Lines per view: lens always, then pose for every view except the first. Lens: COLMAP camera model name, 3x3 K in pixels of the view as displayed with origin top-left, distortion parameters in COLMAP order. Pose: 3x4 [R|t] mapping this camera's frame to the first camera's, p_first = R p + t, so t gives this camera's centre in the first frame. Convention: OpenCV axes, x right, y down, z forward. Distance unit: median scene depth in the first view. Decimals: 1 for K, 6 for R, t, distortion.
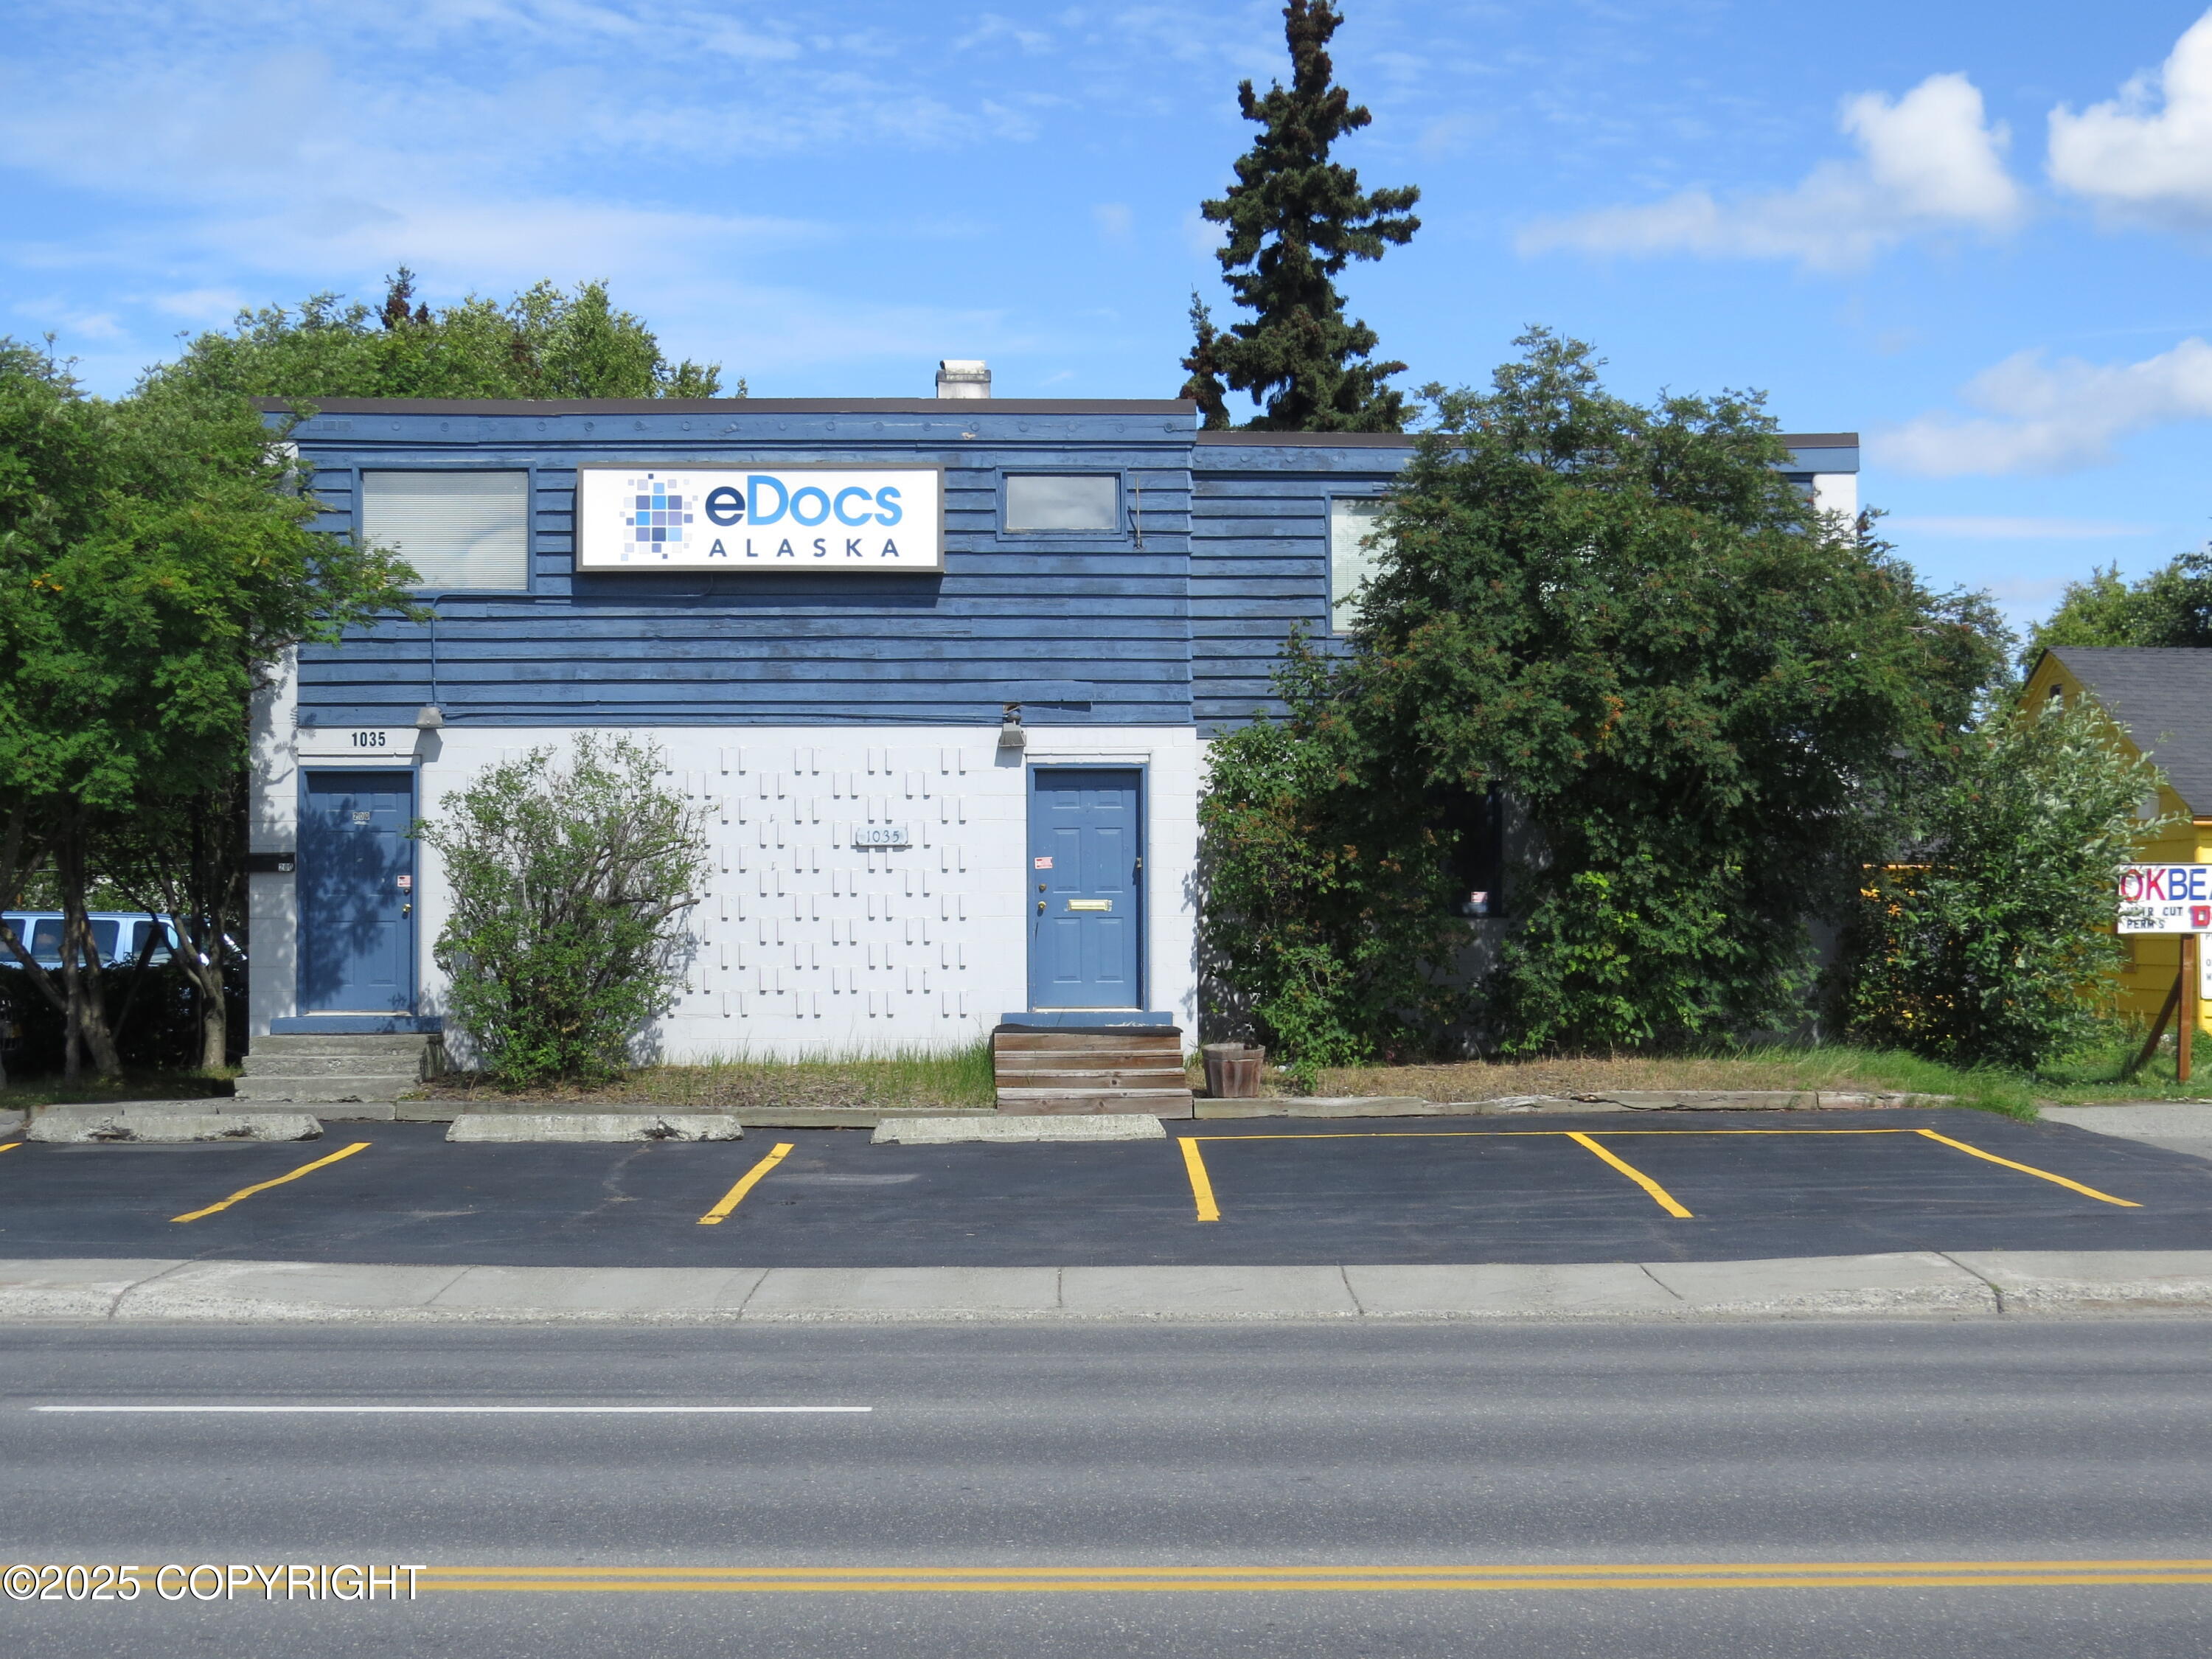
lens RADIAL K [[3383.1, 0, 1106.0], [0, 3383.1, 829.5], [0, 0, 1]] dist [-0.082921, 0.076529]
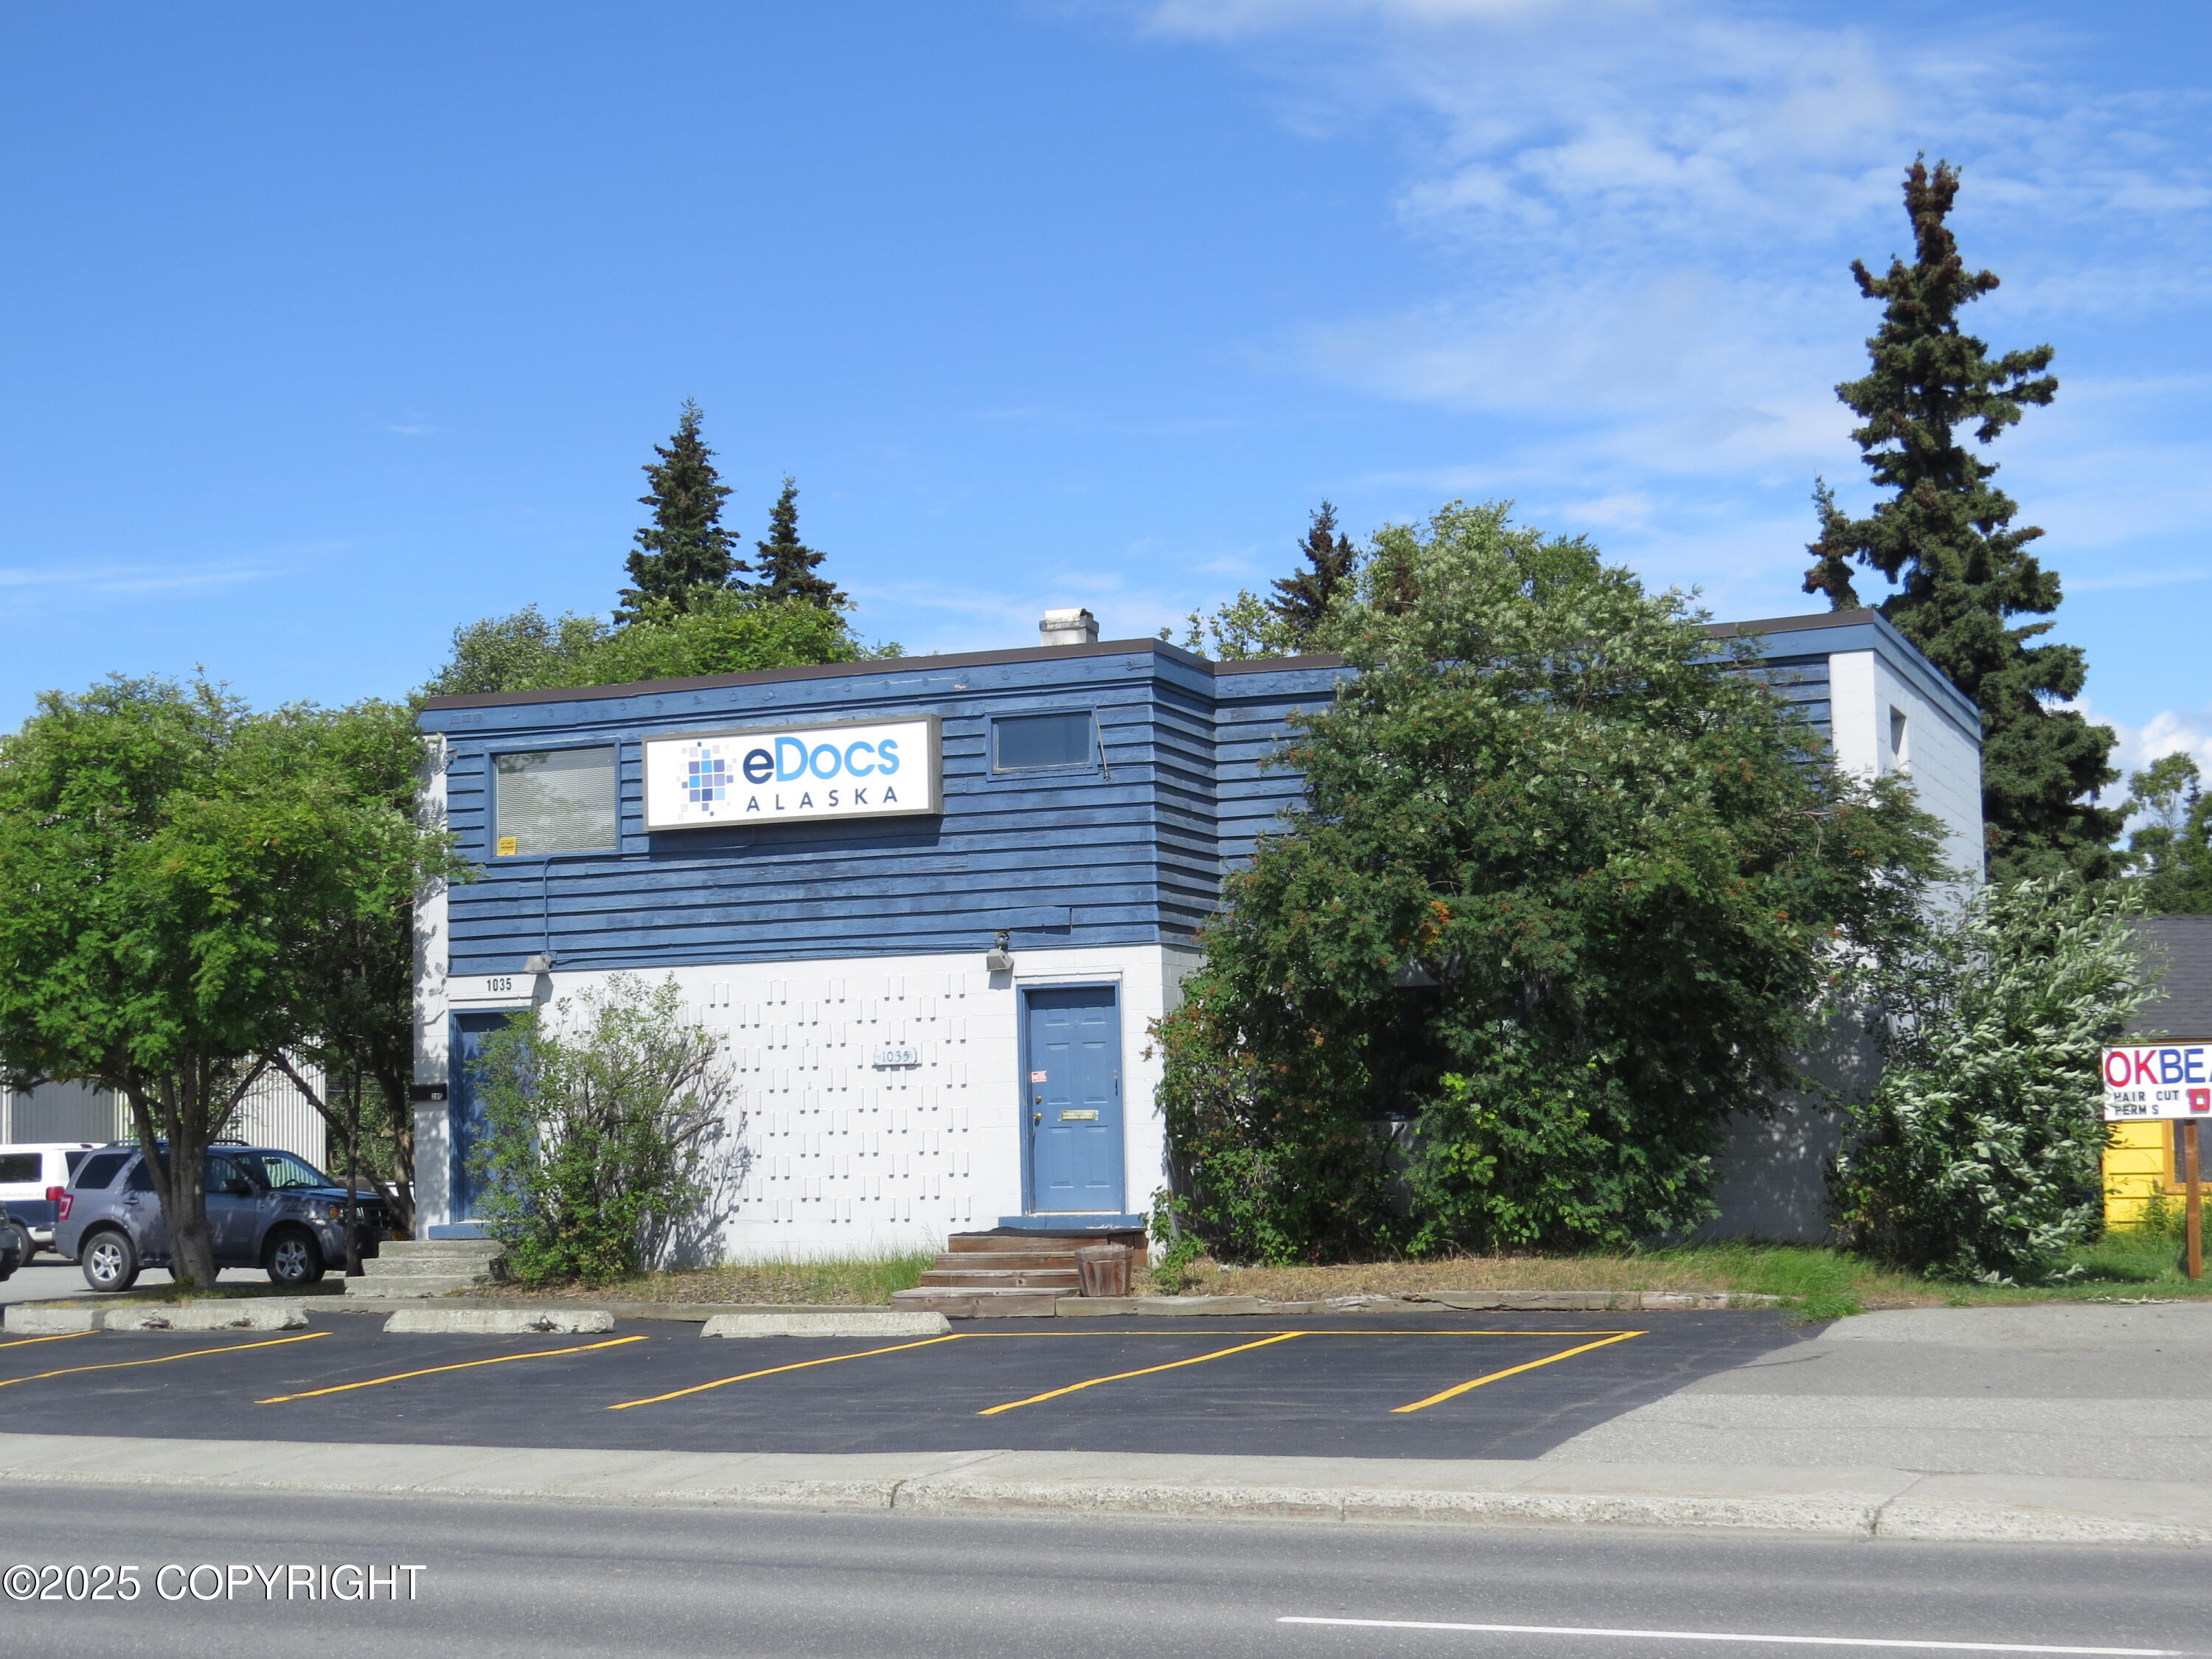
lens RADIAL K [[3383.1, 0, 1106.0], [0, 3383.1, 829.5], [0, 0, 1]] dist [-0.082921, 0.076529]
pose [[0.905906, -0.055796, -0.419786, 0.461060], [0.032627, 0.997532, -0.062178, -0.000993], [0.422219, 0.042631, 0.905491, 0.030675]]
